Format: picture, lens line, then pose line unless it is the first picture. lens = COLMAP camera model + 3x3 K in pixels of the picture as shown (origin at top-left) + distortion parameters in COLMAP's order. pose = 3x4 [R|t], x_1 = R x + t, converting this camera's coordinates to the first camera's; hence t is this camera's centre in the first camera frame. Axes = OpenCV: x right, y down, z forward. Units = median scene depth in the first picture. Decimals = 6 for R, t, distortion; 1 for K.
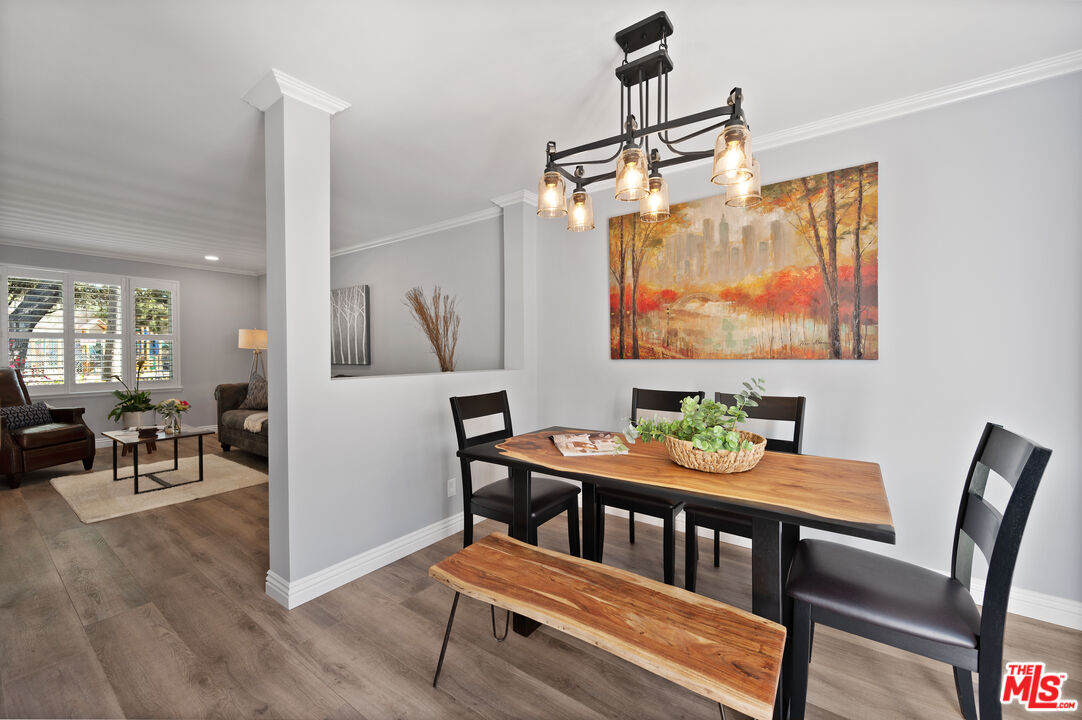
lens RADIAL K [[429.3, 0, 544.0], [0, 429.3, 356.2], [0, 0, 1]] dist [0.001713, 0.000616]
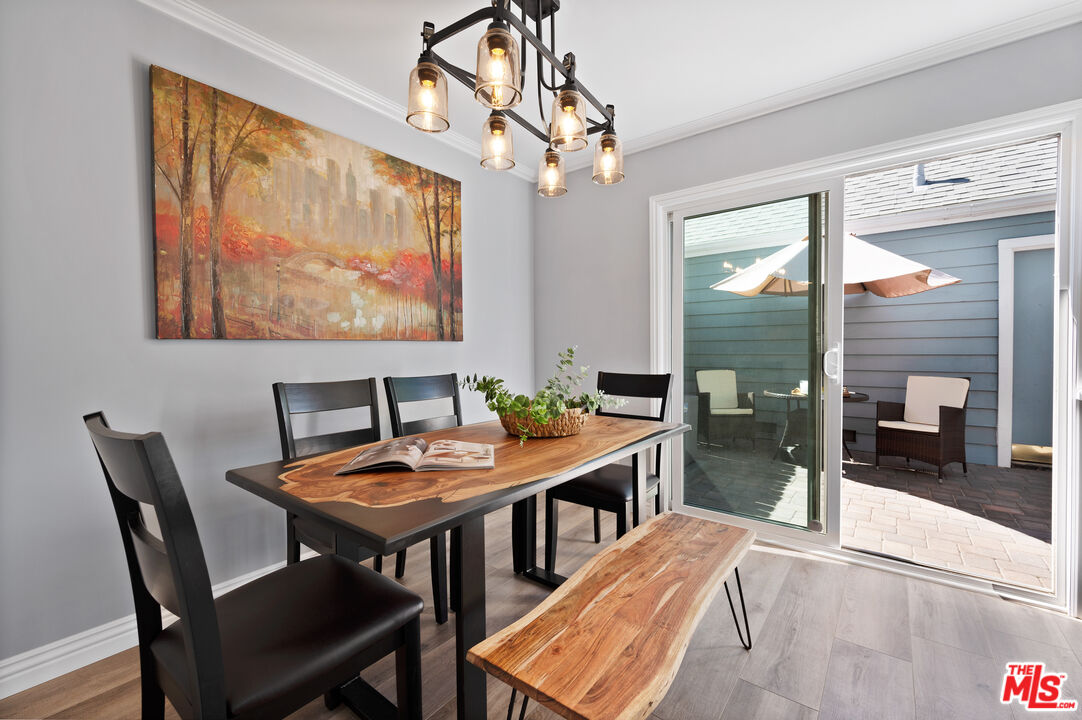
lens RADIAL K [[449.4, 0, 543.8], [0, 449.4, 357.8], [0, 0, 1]] dist [0.000489, -0.000292]
pose [[0.038604, -0.014237, 0.999153, -0.452037], [0.016372, 0.999773, 0.013613, 0.036898], [-0.999120, 0.015833, 0.038828, 0.623232]]
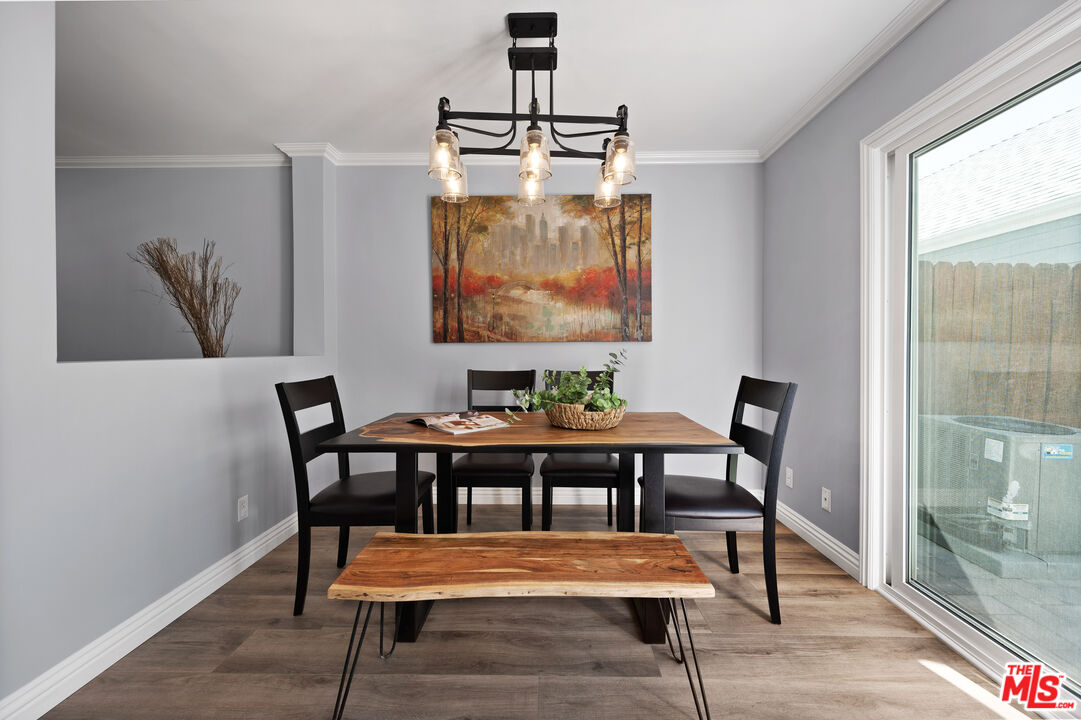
lens RADIAL K [[428.9, 0, 546.1], [0, 428.9, 352.0], [0, 0, 1]] dist [0.001713, 0.000616]
pose [[0.820914, -0.003008, 0.571044, -0.227984], [0.004495, 0.999989, -0.001195, 0.036806], [-0.571034, 0.003548, 0.820919, 0.075131]]
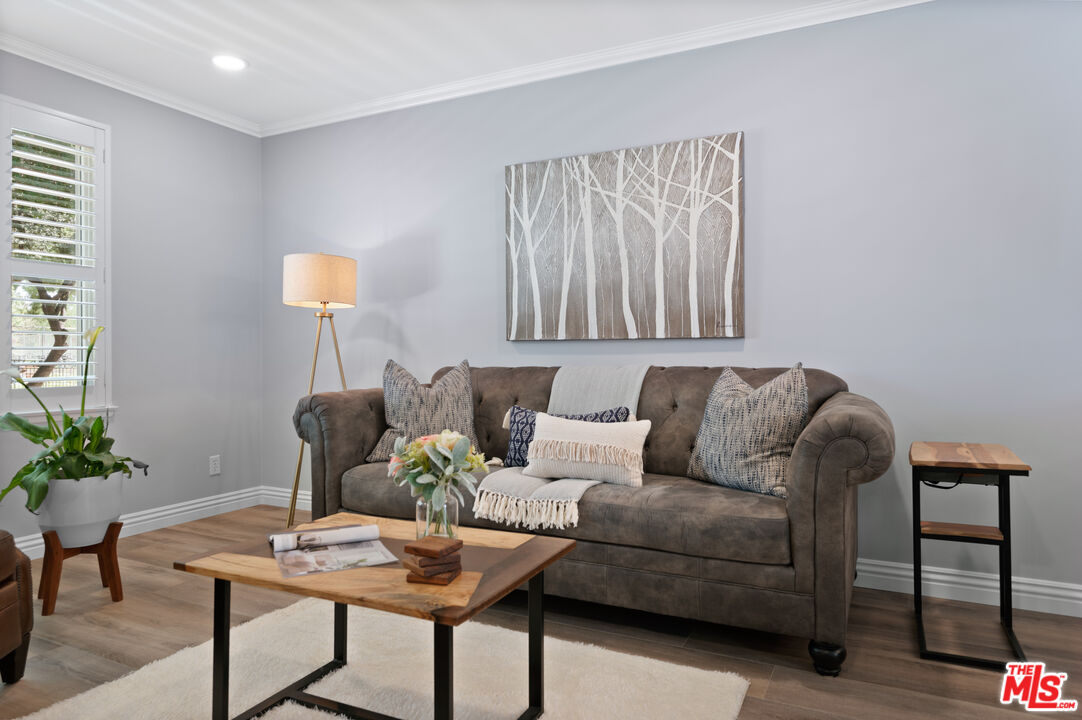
lens RADIAL K [[673.7, 0, 541.6], [0, 673.7, 353.7], [0, 0, 1]] dist [-0.003741, 0.000287]
pose [[0.986707, 0.000084, 0.162509, -1.329906], [0.001921, 0.999924, -0.012180, 0.079784], [-0.162498, 0.012331, 0.986632, 0.833527]]
